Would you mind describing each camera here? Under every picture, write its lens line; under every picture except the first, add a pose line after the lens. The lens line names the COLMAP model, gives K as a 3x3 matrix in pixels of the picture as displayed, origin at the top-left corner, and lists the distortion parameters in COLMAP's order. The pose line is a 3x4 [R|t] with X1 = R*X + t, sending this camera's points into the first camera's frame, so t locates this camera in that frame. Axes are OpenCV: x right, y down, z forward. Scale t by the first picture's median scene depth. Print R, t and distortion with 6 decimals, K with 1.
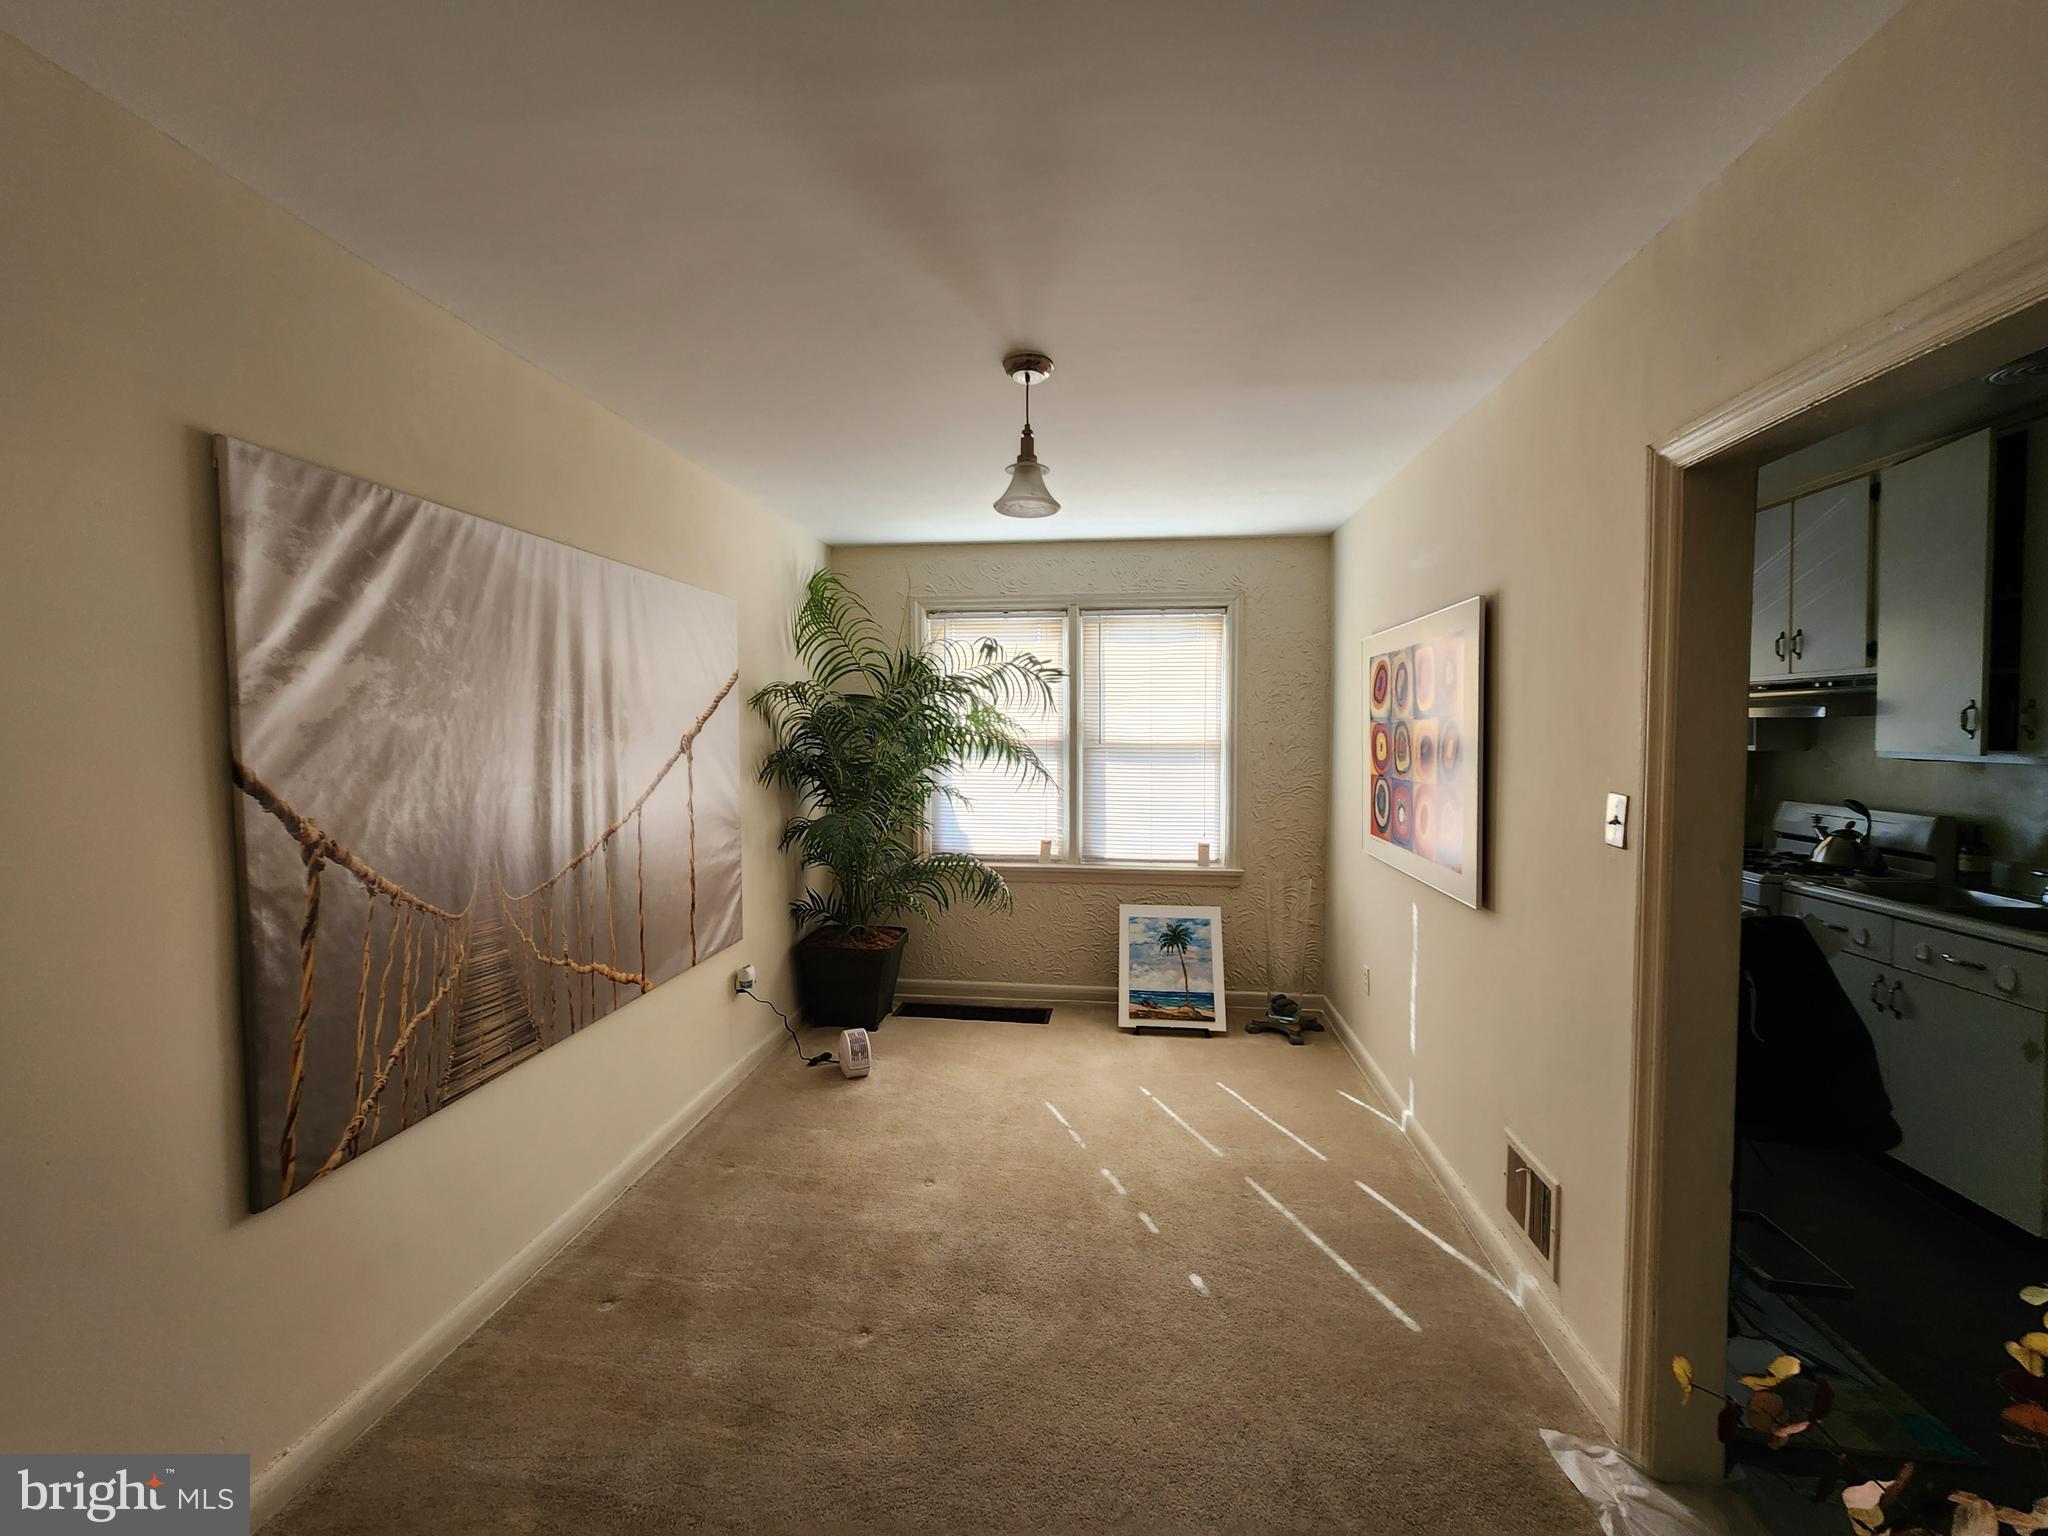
lens RADIAL K [[839.1, 0, 1025.1], [0, 839.1, 767.6], [0, 0, 1]] dist [-0.003188, 0.000514]
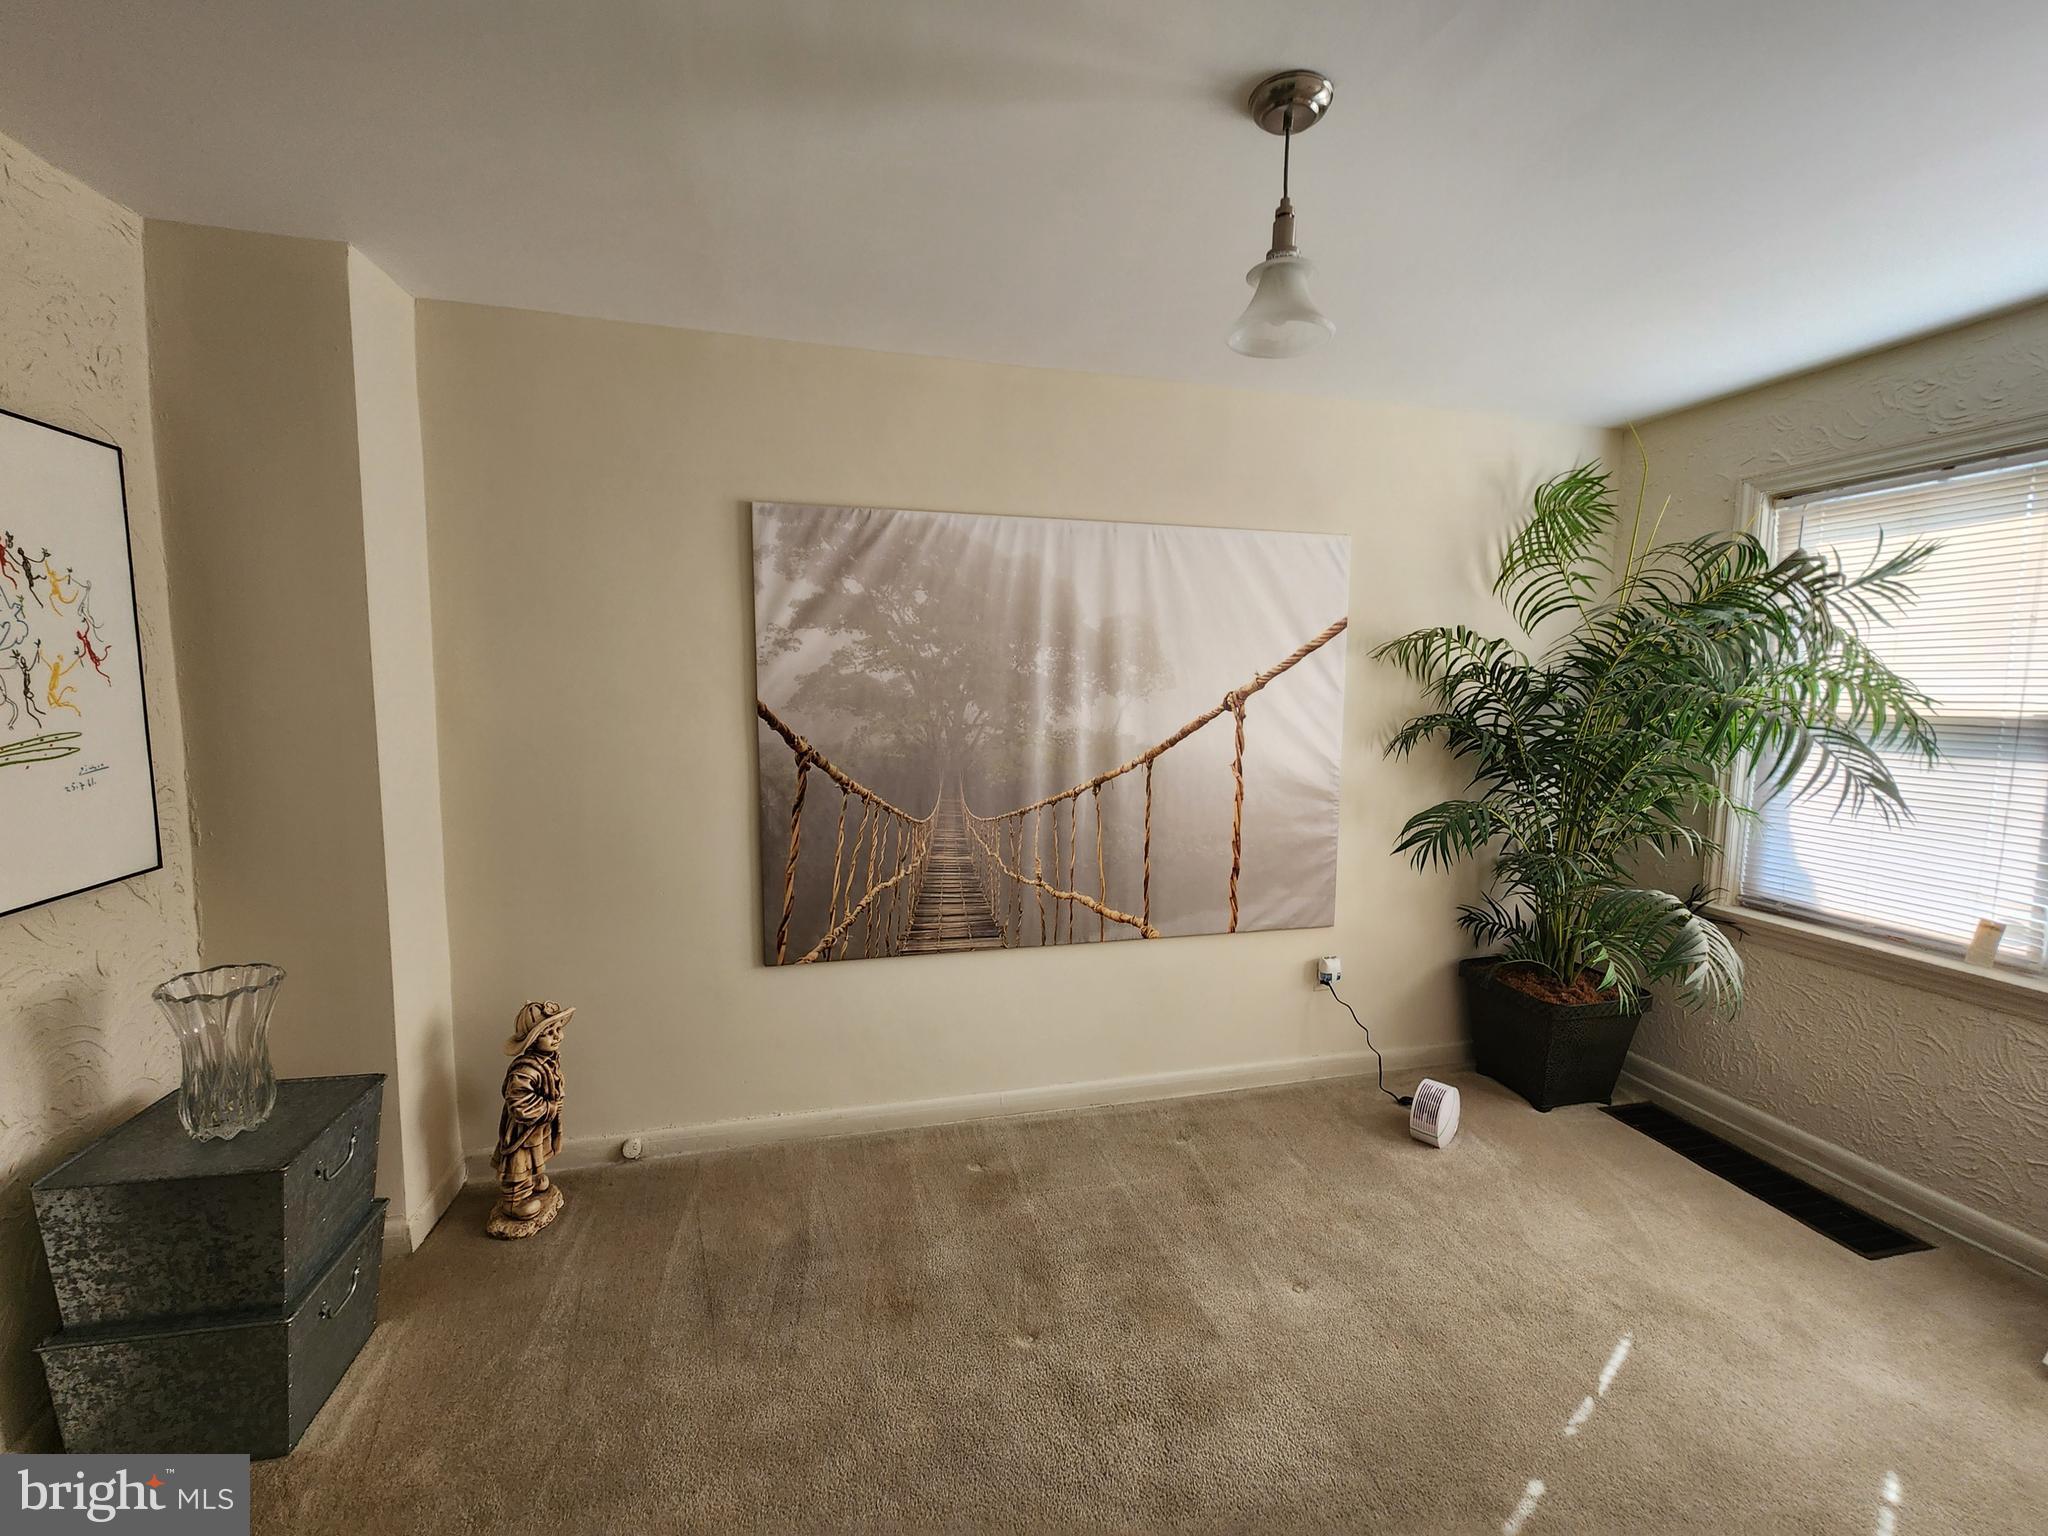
lens RADIAL K [[839.1, 0, 1024.4], [0, 839.1, 773.5], [0, 0, 1]] dist [-0.003188, 0.000514]
pose [[0.358939, 0.101960, -0.927775, 0.508837], [-0.055889, 0.994580, 0.087679, -0.020849], [0.931686, 0.020380, 0.362692, 0.547628]]
